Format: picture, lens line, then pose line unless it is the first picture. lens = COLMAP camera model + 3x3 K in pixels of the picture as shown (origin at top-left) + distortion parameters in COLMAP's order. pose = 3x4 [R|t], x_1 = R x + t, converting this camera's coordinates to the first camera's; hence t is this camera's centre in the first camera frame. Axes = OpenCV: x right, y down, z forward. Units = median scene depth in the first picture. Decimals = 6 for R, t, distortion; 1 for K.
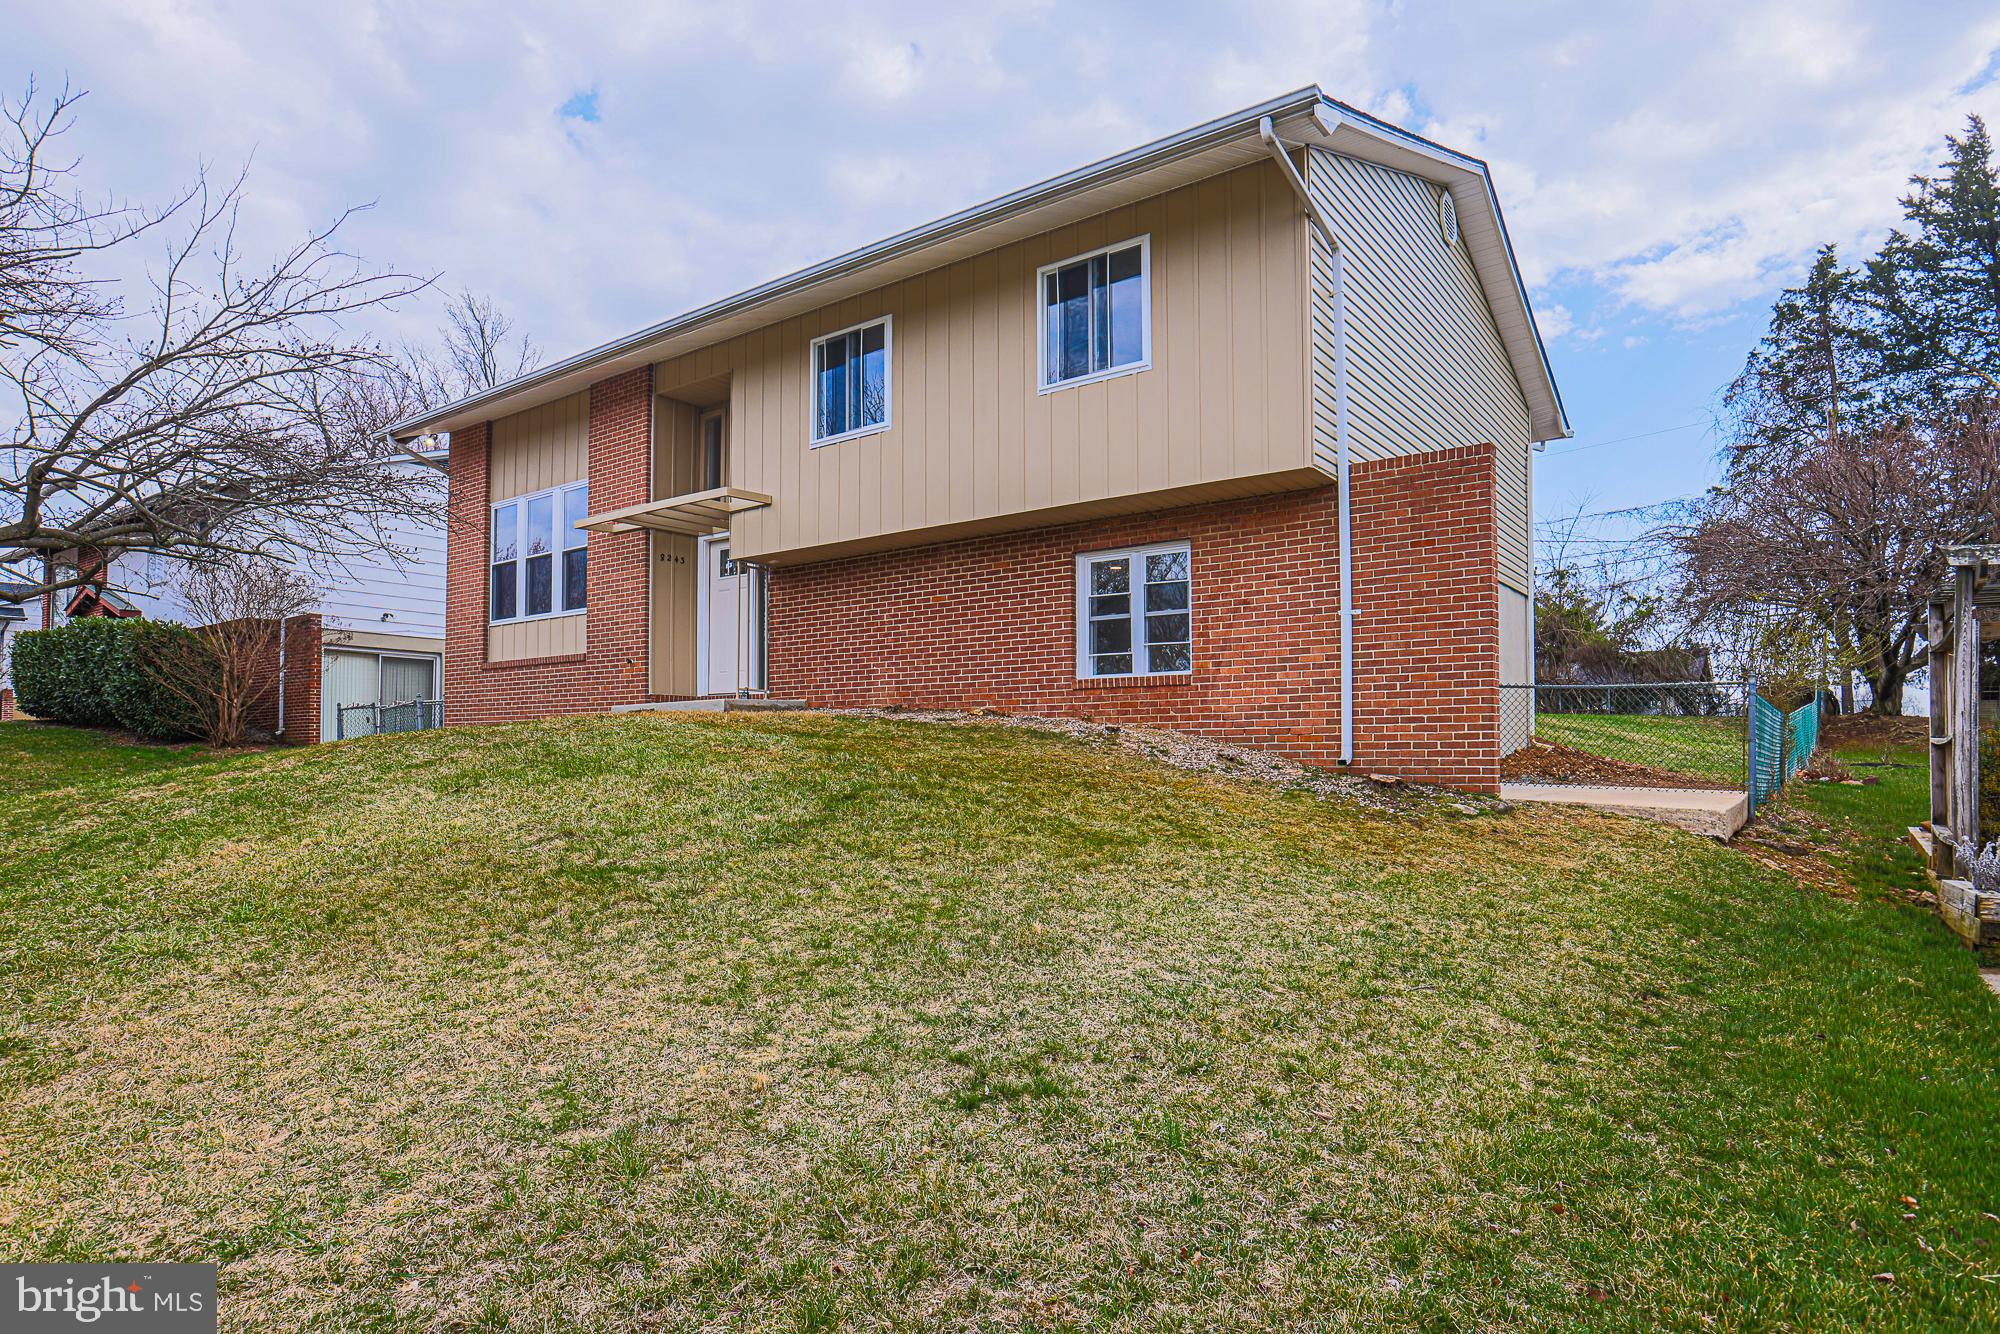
lens RADIAL K [[1148.7, 0, 999.2], [0, 1148.7, 726.4], [0, 0, 1]] dist [0.046686, -0.000126]
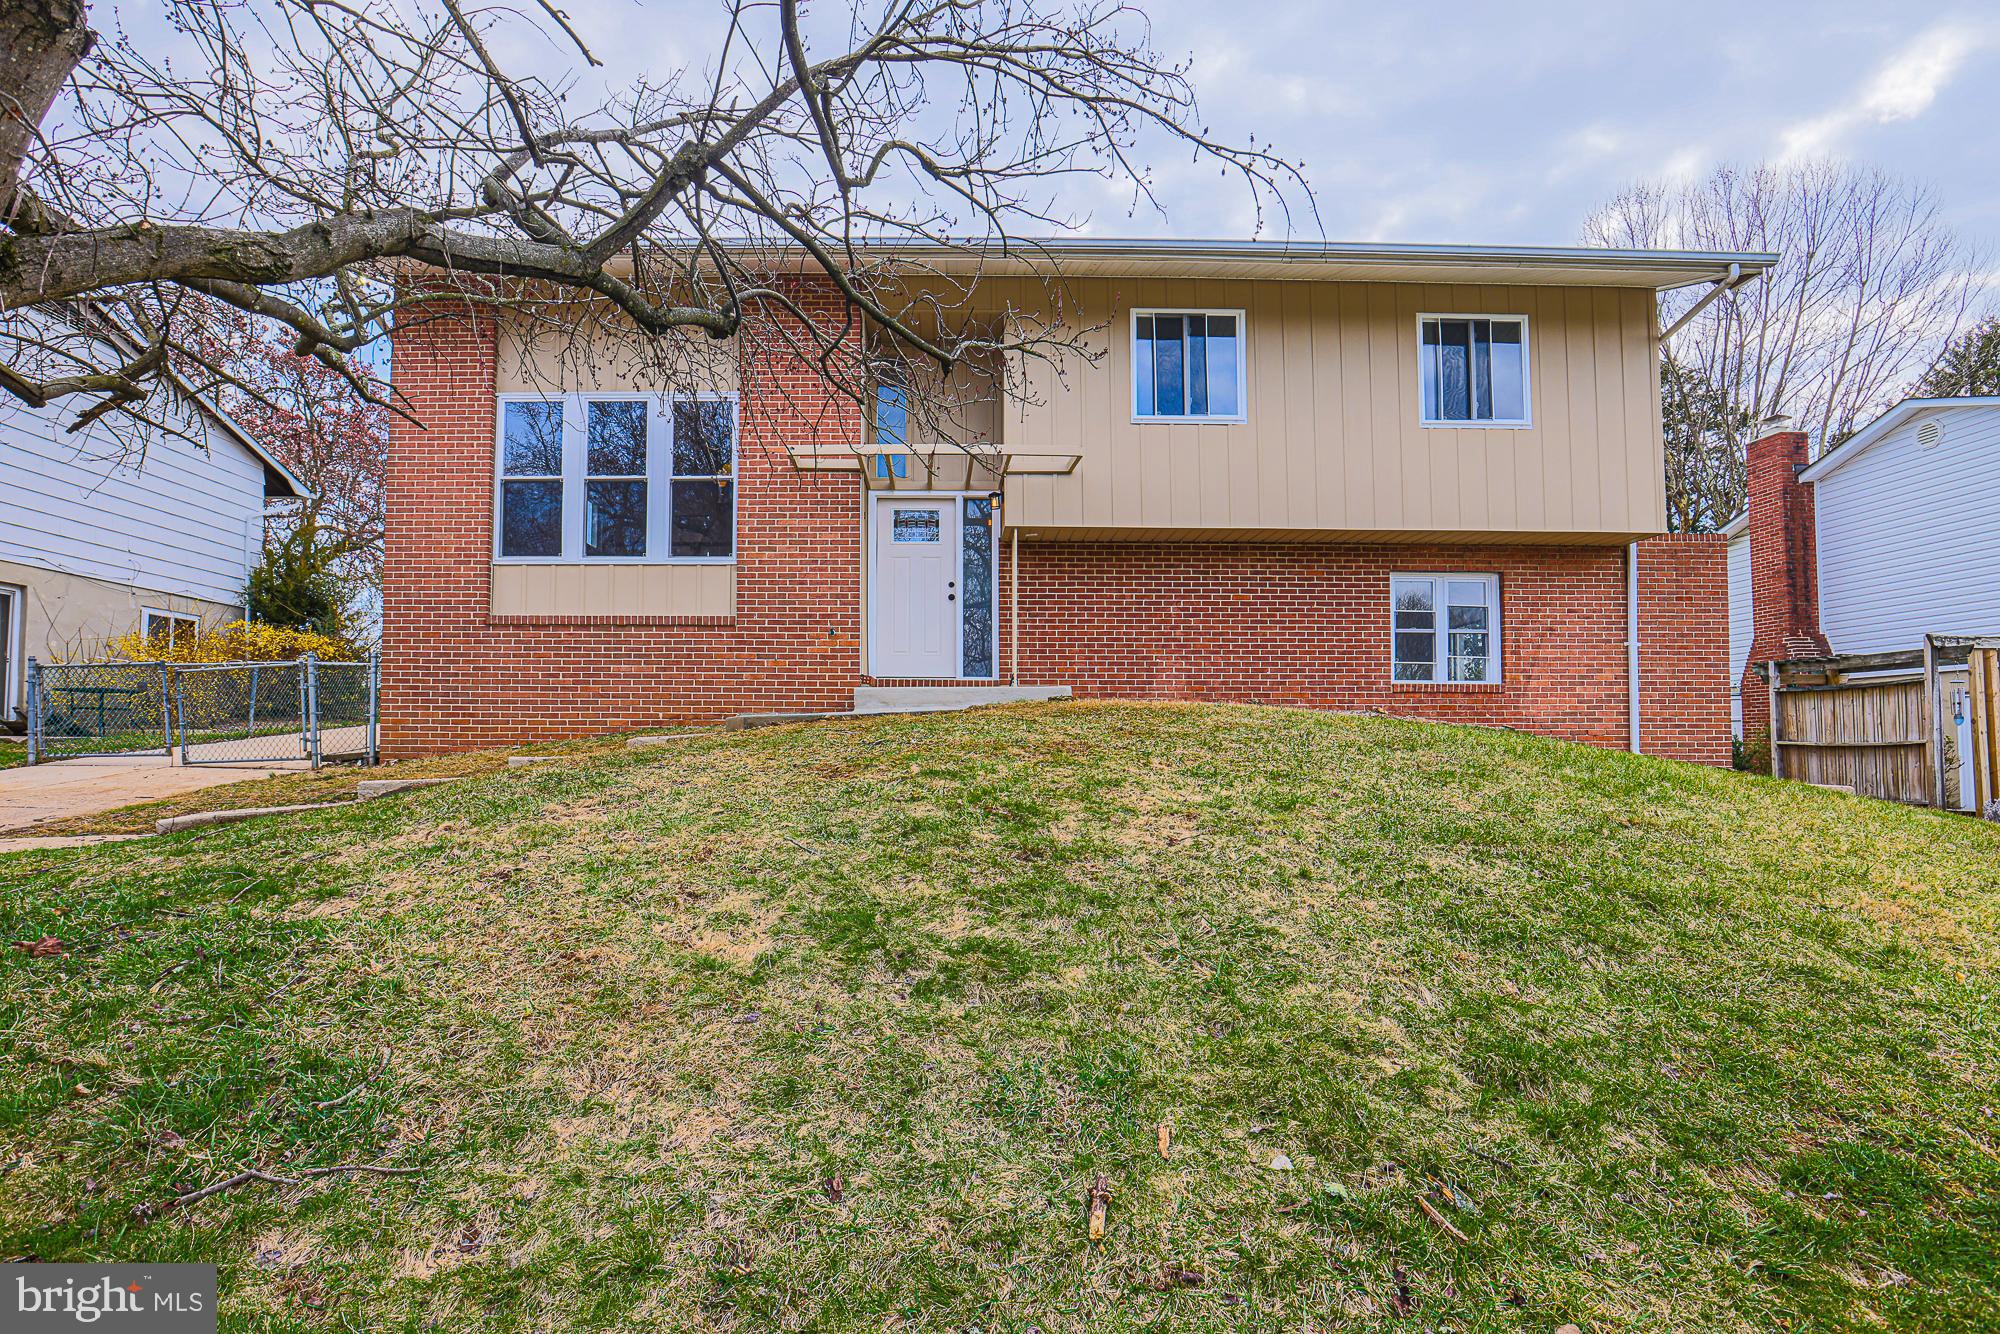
lens RADIAL K [[880.6, 0, 997.6], [0, 880.6, 721.2], [0, 0, 1]] dist [-0.001588, -0.000031]
pose [[0.790441, 0.024817, 0.612035, -0.756659], [-0.020005, 0.999692, -0.014700, 0.016314], [-0.612212, -0.000624, 0.790694, 0.551778]]
